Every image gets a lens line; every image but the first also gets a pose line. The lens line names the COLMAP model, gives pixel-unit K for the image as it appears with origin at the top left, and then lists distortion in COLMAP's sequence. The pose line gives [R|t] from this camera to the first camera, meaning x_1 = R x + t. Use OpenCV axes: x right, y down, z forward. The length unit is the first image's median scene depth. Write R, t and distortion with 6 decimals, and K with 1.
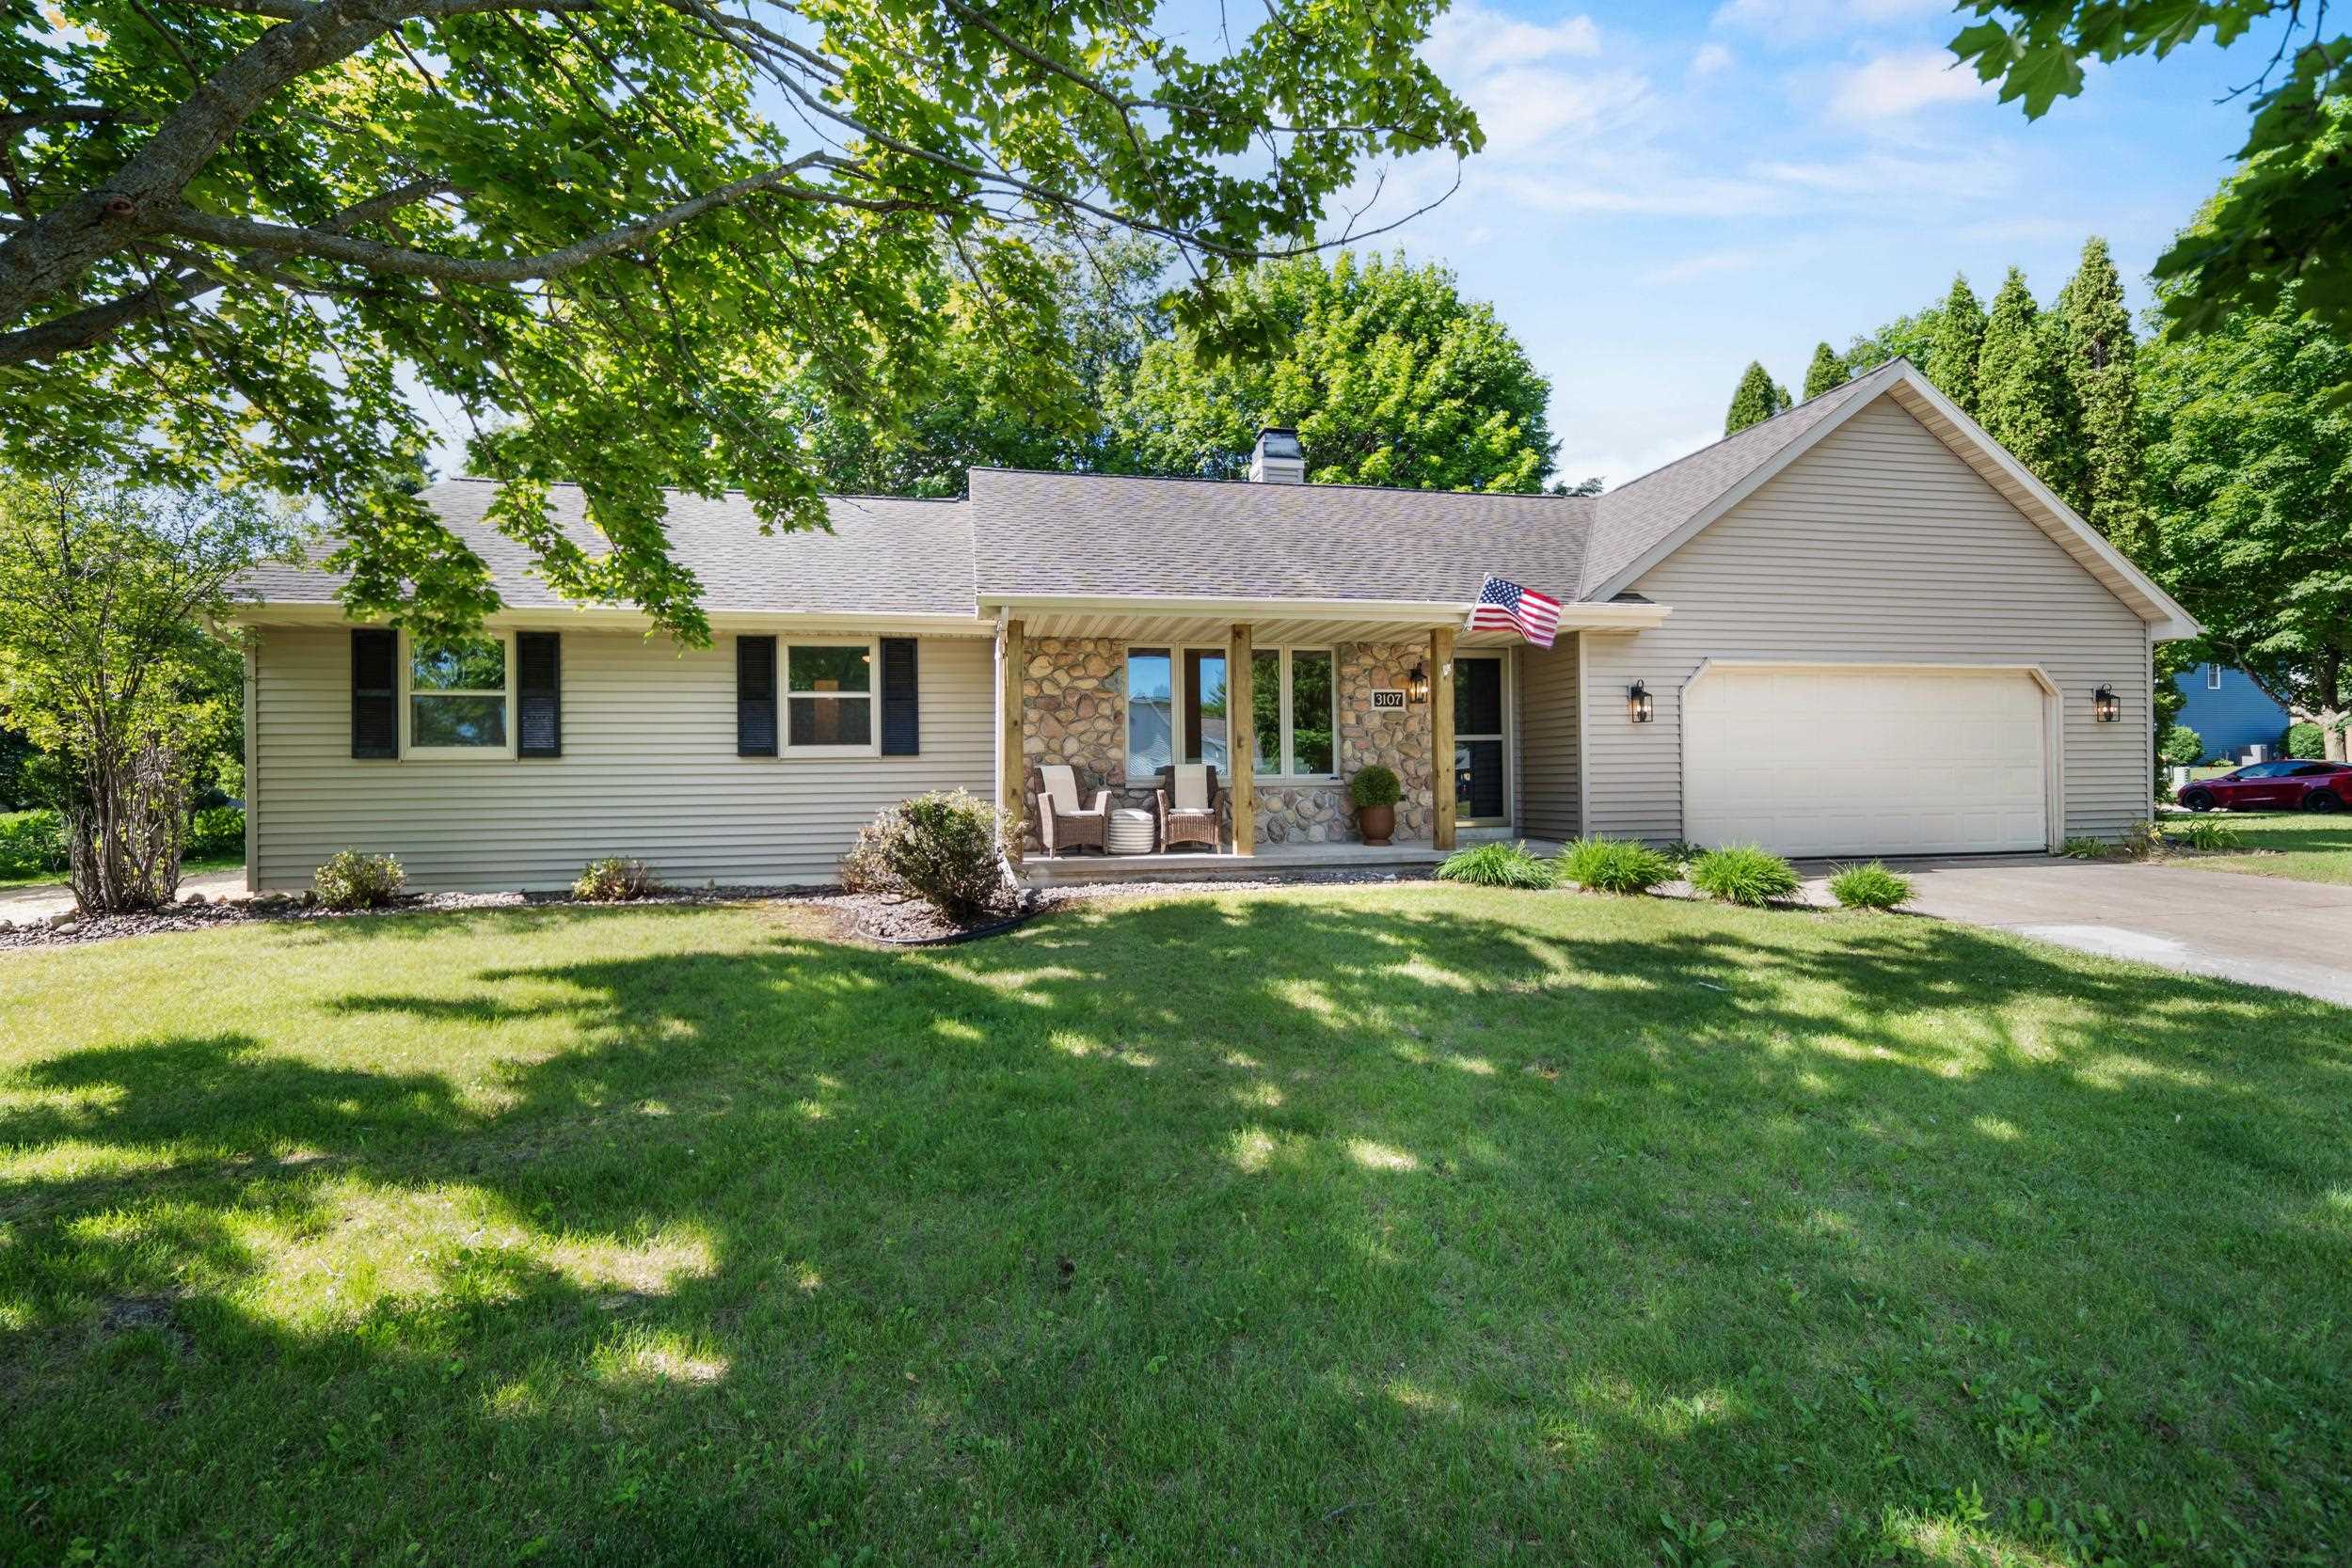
lens RADIAL K [[1025.8, 0, 1172.4], [0, 1025.8, 777.5], [0, 0, 1]] dist [0.000884, 0.000093]
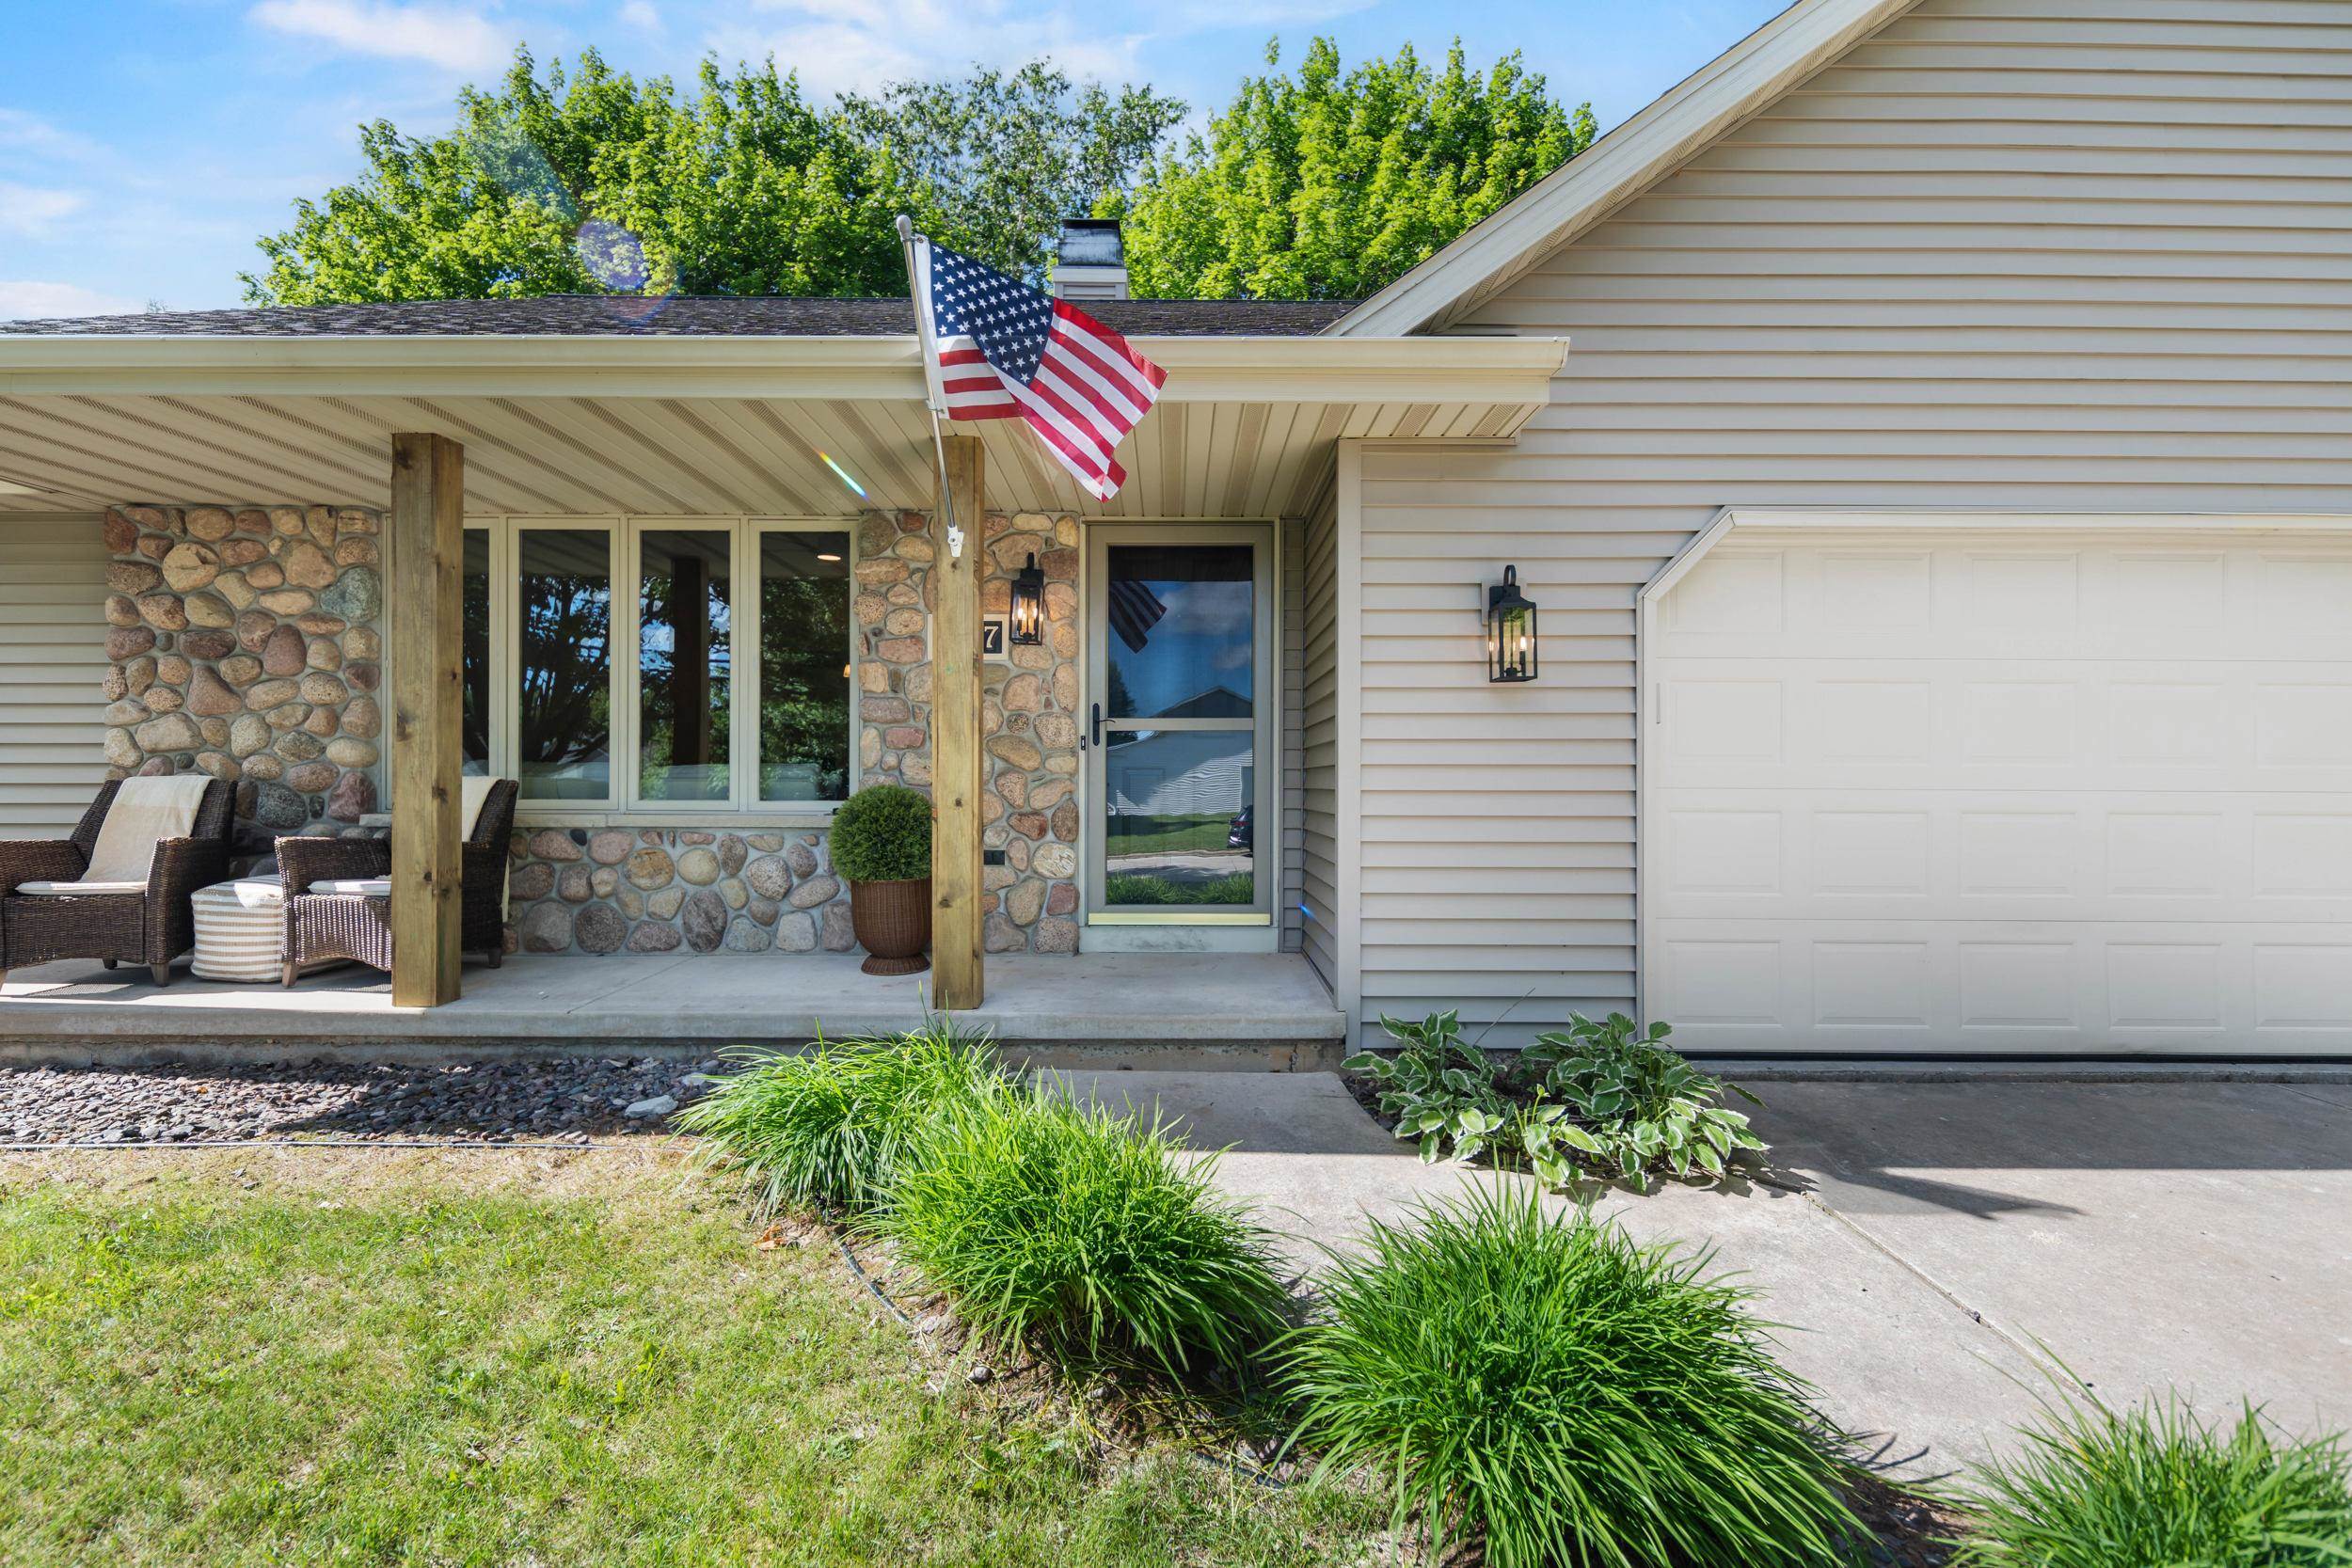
lens RADIAL K [[1025.8, 0, 1172.4], [0, 1025.8, 777.5], [0, 0, 1]] dist [0.000884, 0.000093]
pose [[0.980604, 0.015734, -0.195366, 0.409491], [-0.015650, 0.999876, 0.001976, -0.018127], [0.195373, 0.001119, 0.980728, 0.613648]]
